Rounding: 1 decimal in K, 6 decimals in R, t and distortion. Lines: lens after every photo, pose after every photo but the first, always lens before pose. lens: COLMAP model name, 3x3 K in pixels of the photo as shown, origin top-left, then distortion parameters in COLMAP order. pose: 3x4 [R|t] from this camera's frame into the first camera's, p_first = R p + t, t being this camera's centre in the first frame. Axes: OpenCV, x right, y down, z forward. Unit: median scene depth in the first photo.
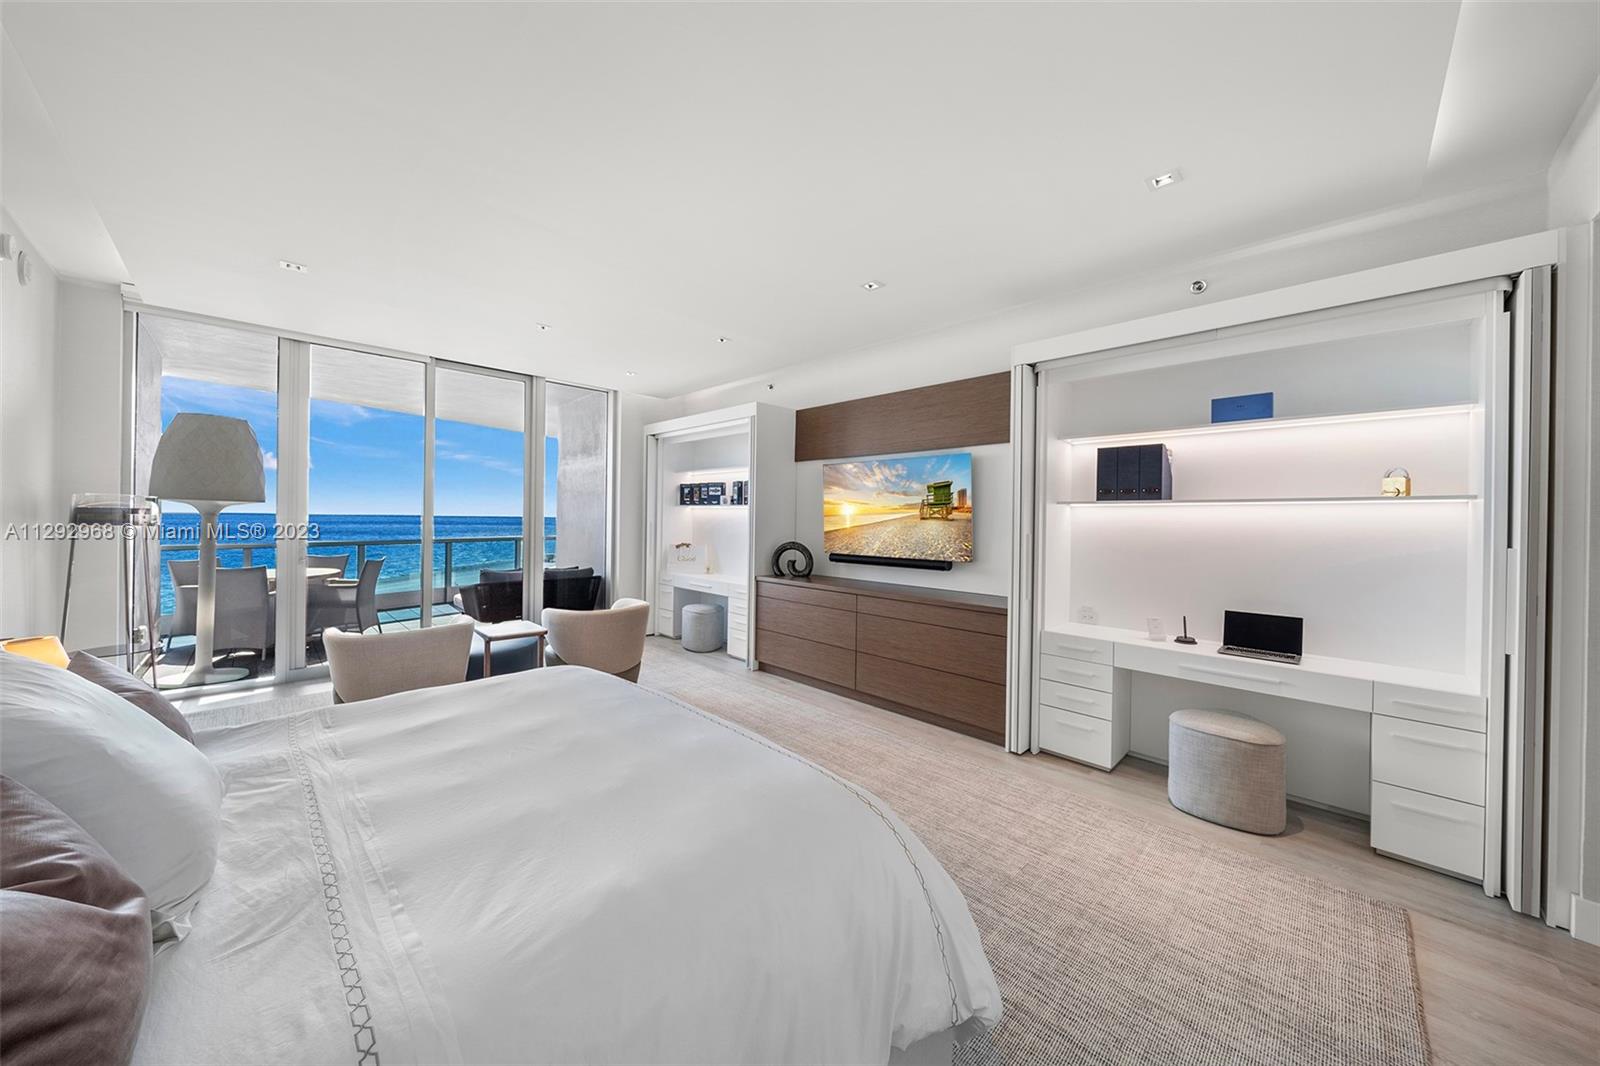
lens RADIAL K [[548.2, 0, 790.5], [0, 548.2, 519.1], [0, 0, 1]] dist [-0.001999, -0.000087]
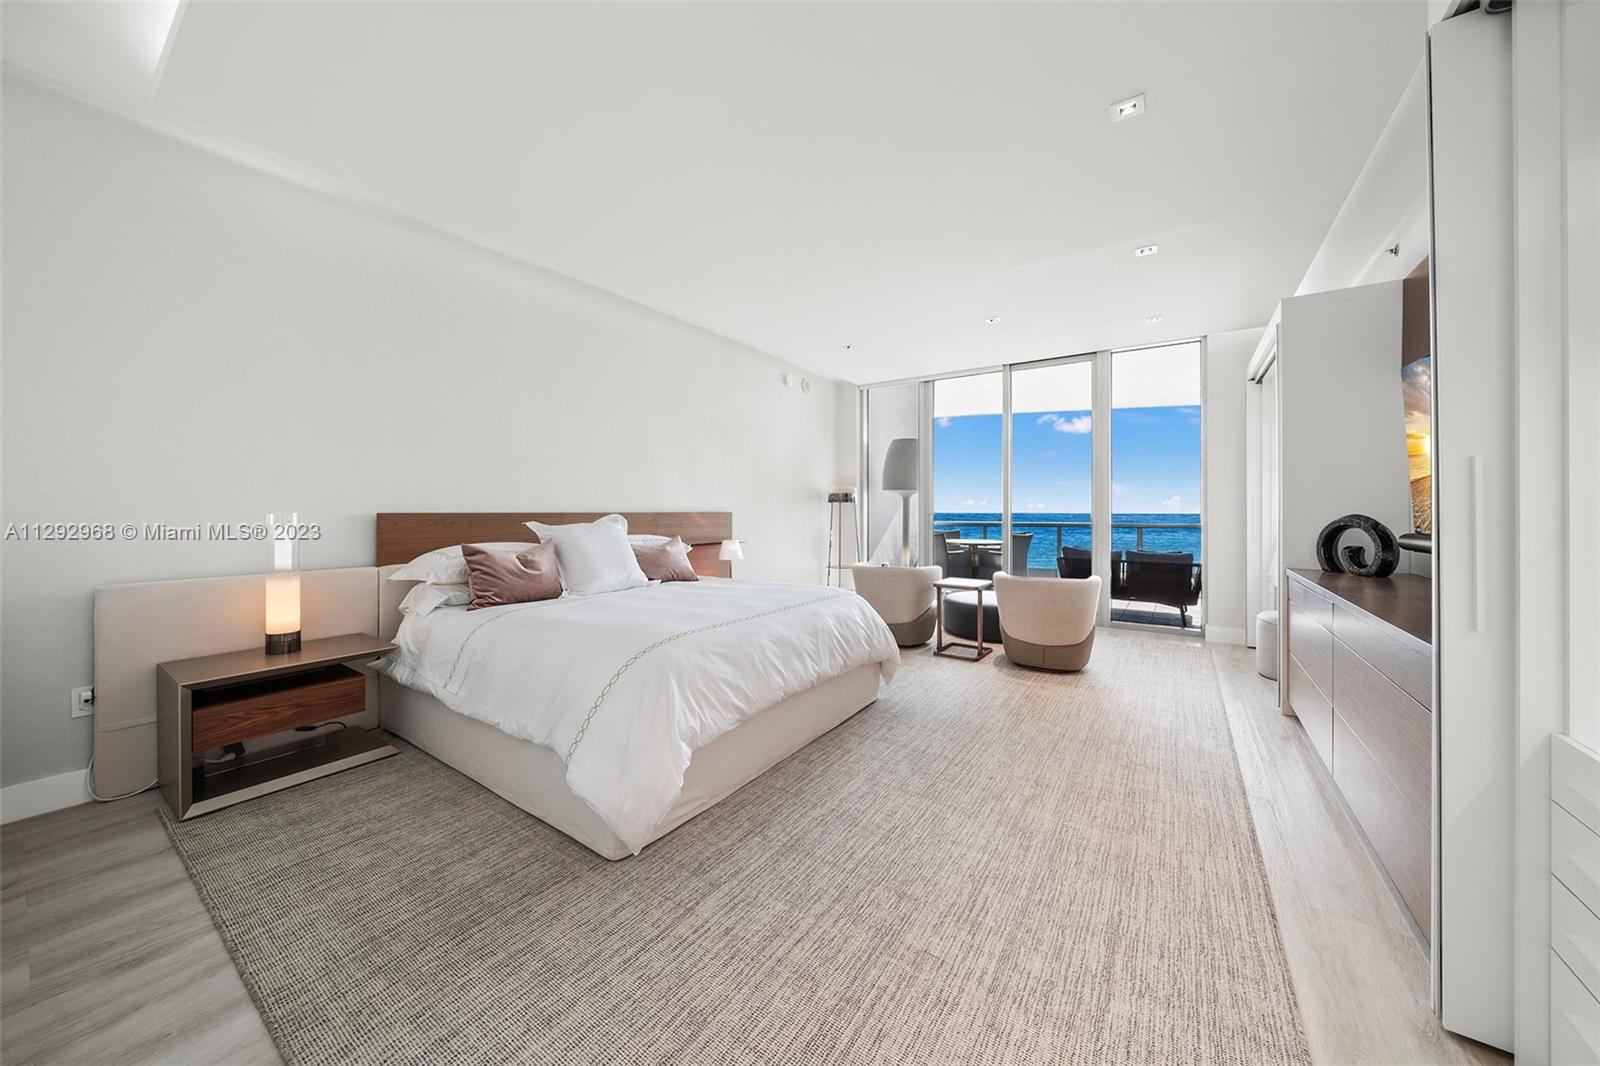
lens RADIAL K [[560.2, 0, 795.8], [0, 560.2, 504.1], [0, 0, 1]] dist [-0.001400, -0.000058]
pose [[0.185153, -0.025435, -0.982381, 0.397050], [-0.002999, 0.999646, -0.026448, 0.040373], [0.982705, 0.007843, 0.185011, 0.262025]]
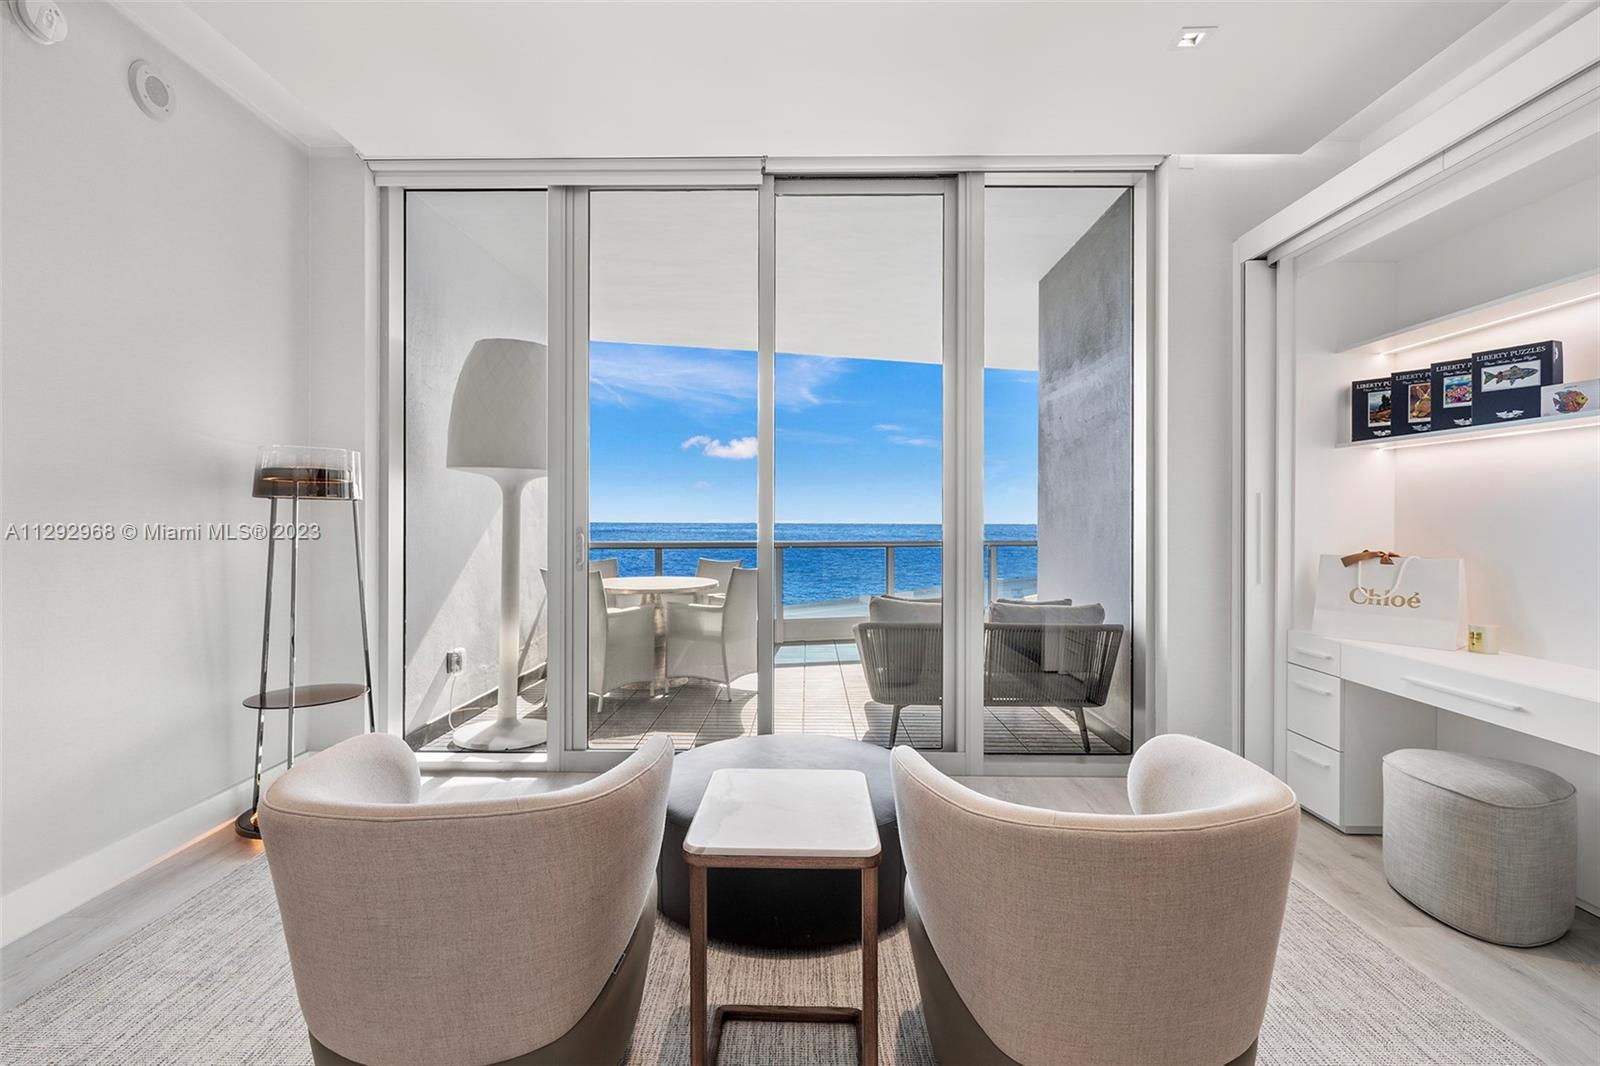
lens RADIAL K [[721.5, 0, 796.9], [0, 721.5, 522.2], [0, 0, 1]] dist [0.000377, 0.000018]
pose [[0.707330, -0.010791, -0.706801, -0.136807], [0.006654, 0.999941, -0.008607, 0.028760], [0.706852, 0.001385, 0.707360, 0.455111]]
